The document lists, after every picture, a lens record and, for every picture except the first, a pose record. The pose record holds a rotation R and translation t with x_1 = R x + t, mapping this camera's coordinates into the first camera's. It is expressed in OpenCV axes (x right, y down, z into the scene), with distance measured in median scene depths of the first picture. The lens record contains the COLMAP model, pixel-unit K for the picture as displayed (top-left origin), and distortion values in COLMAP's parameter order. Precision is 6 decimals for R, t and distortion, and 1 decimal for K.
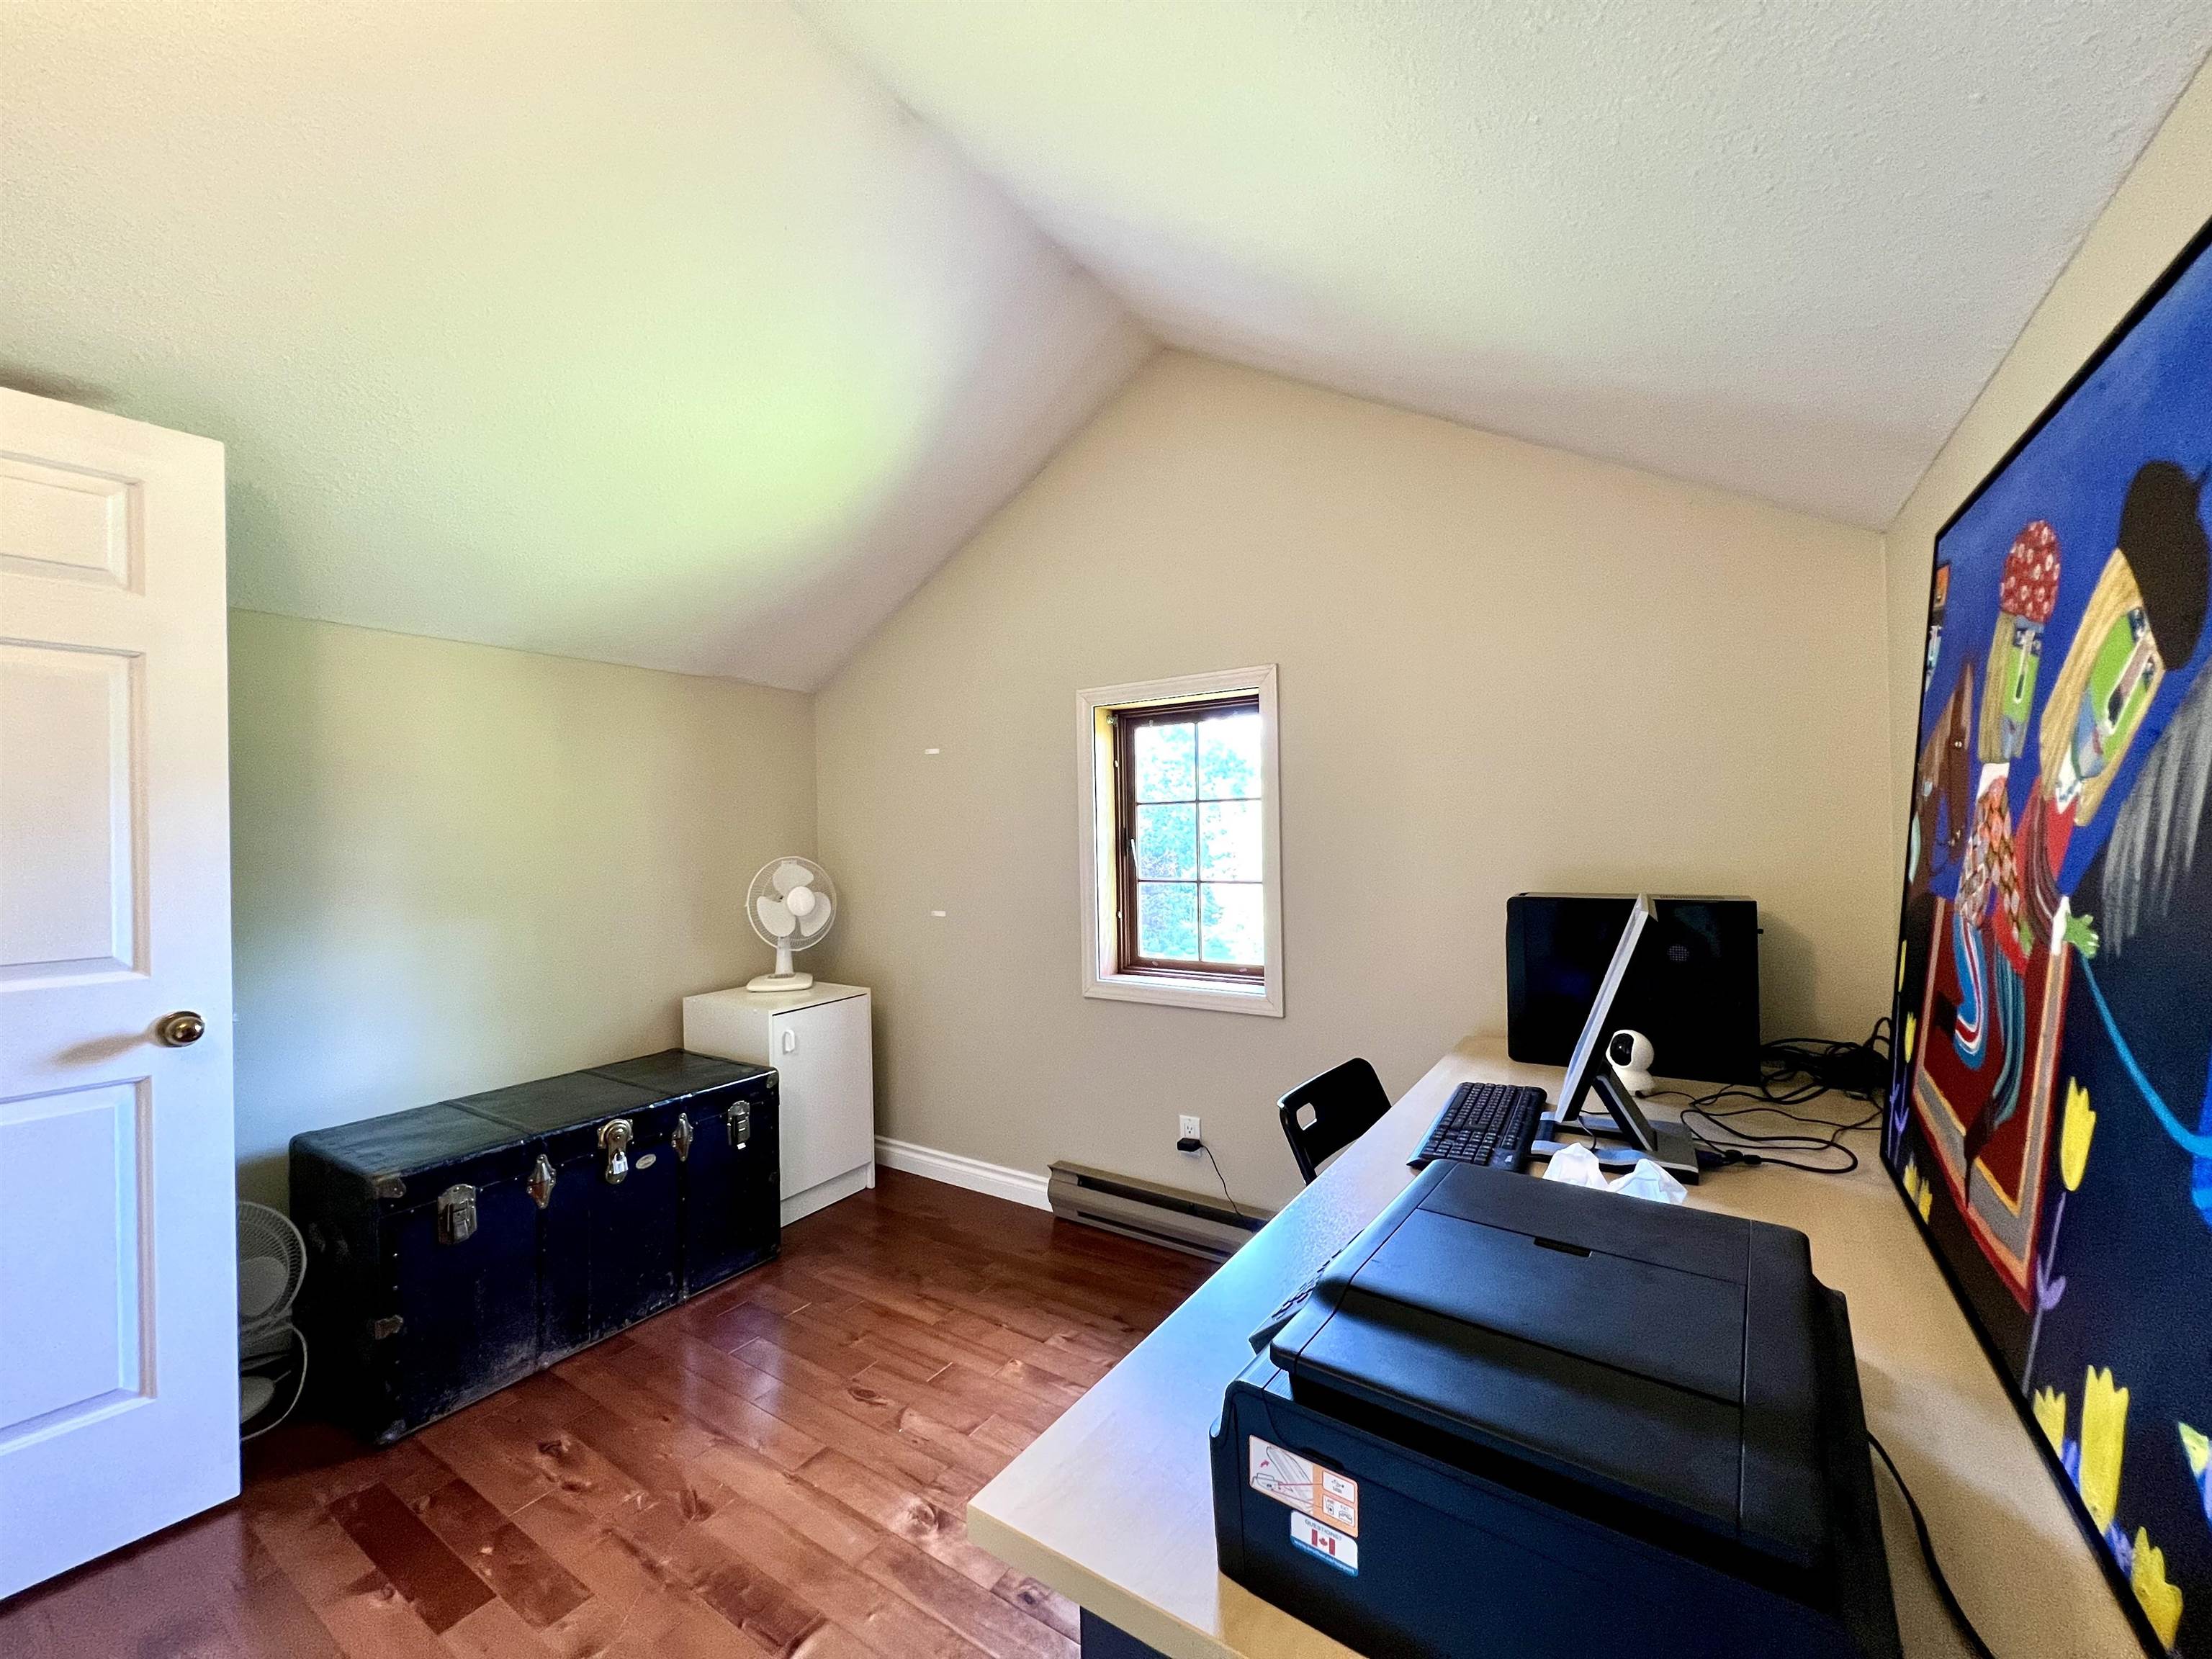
lens RADIAL K [[901.9, 0, 1106.0], [0, 901.9, 829.5], [0, 0, 1]] dist [-0.003154, -0.000101]
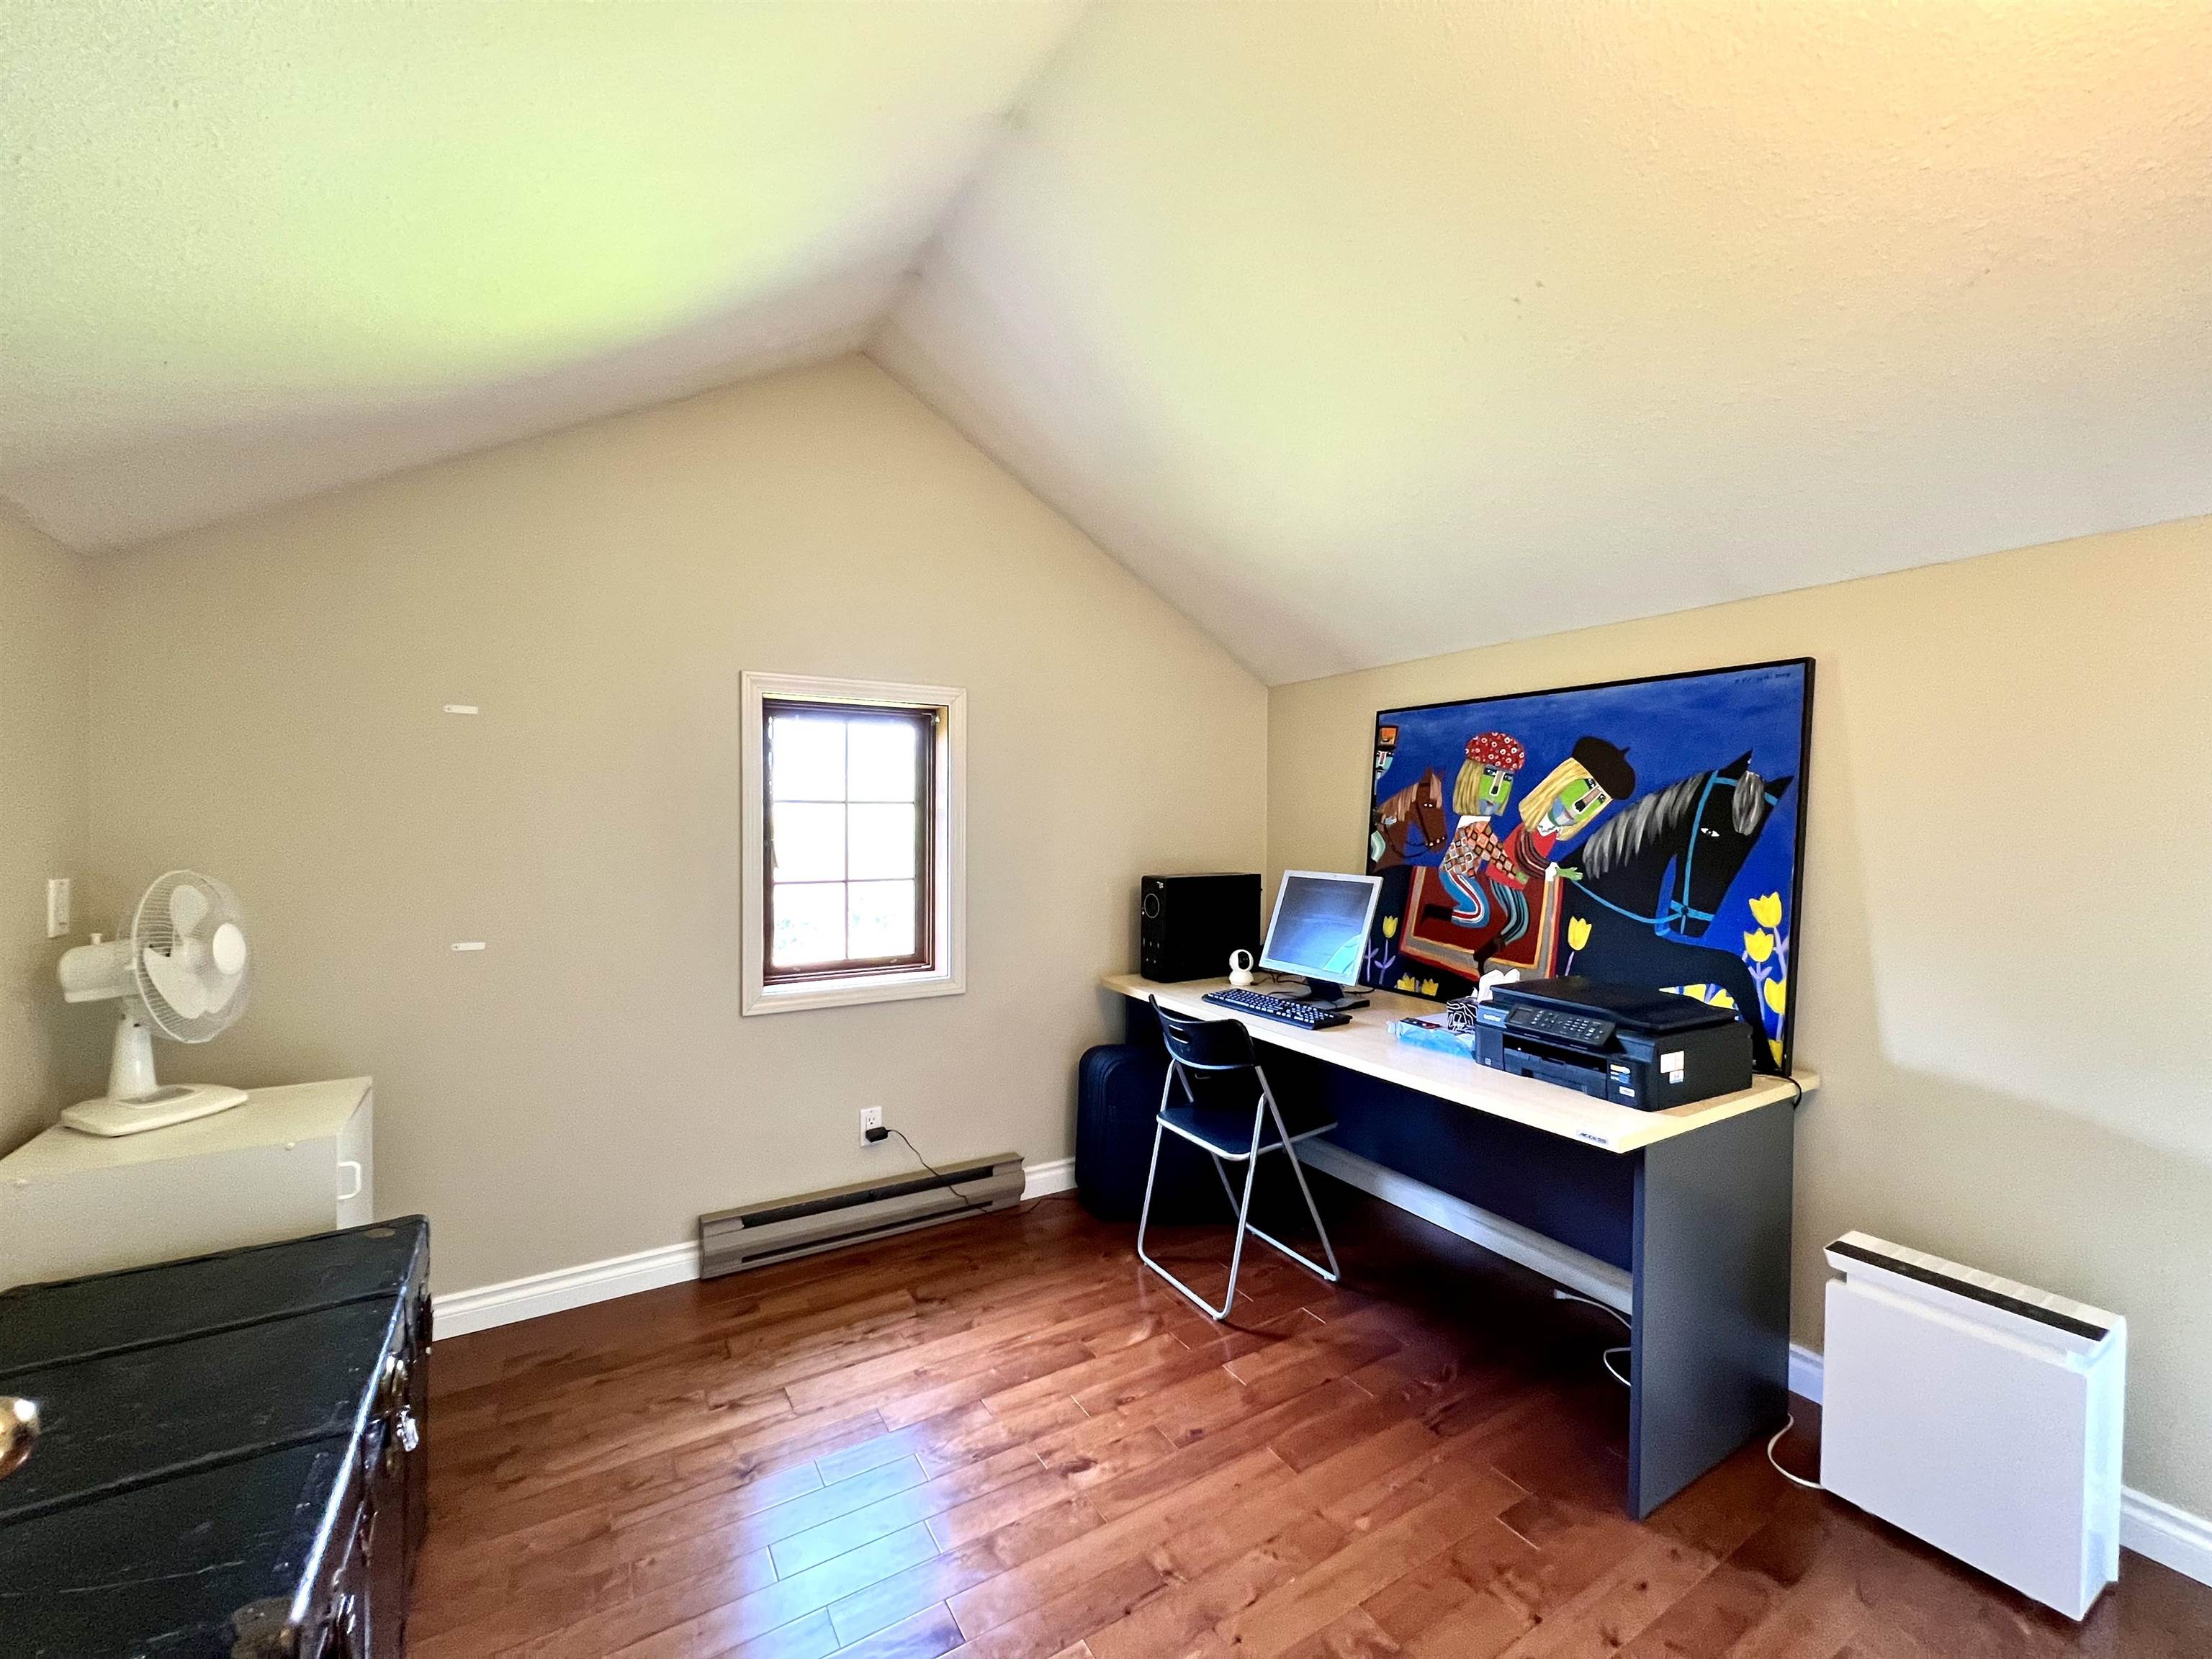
lens RADIAL K [[901.9, 0, 1106.0], [0, 901.9, 829.5], [0, 0, 1]] dist [-0.003154, -0.000101]
pose [[0.414929, 0.010028, 0.909799, -0.746215], [-0.015899, 0.999866, -0.003770, -0.001440], [-0.909715, -0.012901, 0.415033, 0.333393]]
